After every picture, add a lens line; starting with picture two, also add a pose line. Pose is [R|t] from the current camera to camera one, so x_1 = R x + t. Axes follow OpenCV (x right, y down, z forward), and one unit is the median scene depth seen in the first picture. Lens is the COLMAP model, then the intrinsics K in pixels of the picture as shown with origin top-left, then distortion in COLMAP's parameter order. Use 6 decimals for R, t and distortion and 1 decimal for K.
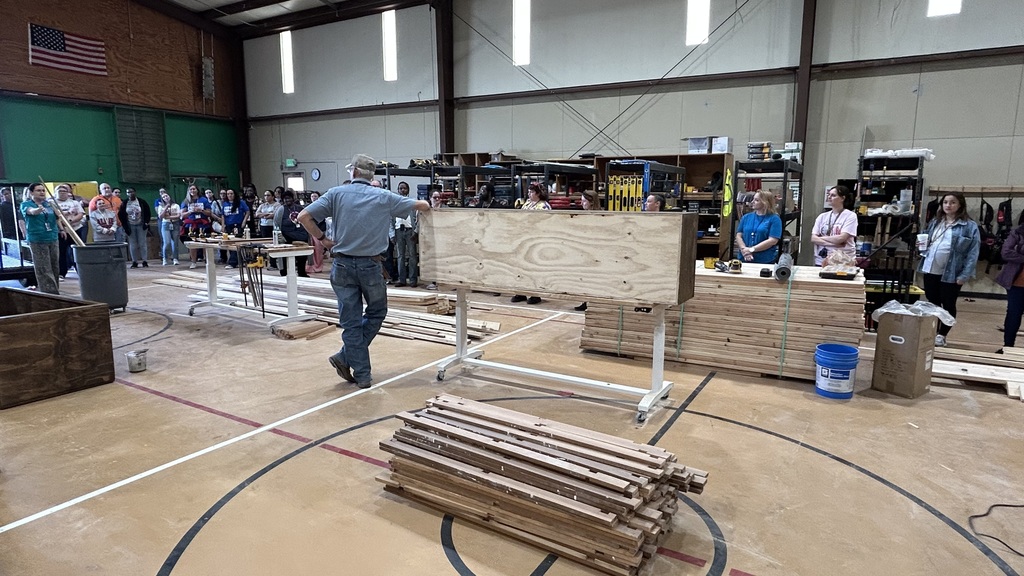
lens RADIAL K [[595.0, 0, 512.0], [0, 595.0, 288.0], [0, 0, 1]] dist [0.001426, 0.000128]
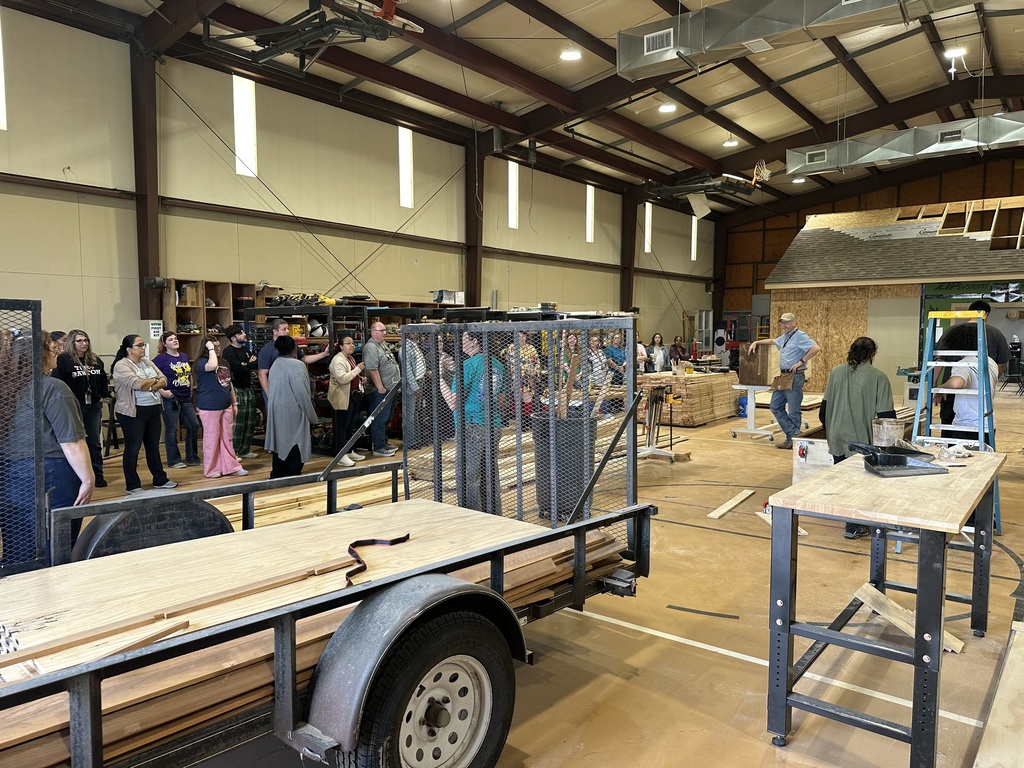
lens RADIAL K [[714.4, 0, 512.0], [0, 714.4, 384.0], [0, 0, 1]] dist [-0.002630, -0.001357]
pose [[0.135015, -0.075595, 0.987956, -1.026644], [0.148751, 0.987332, 0.055219, -0.119991], [-0.979614, 0.139504, 0.144549, 0.649367]]
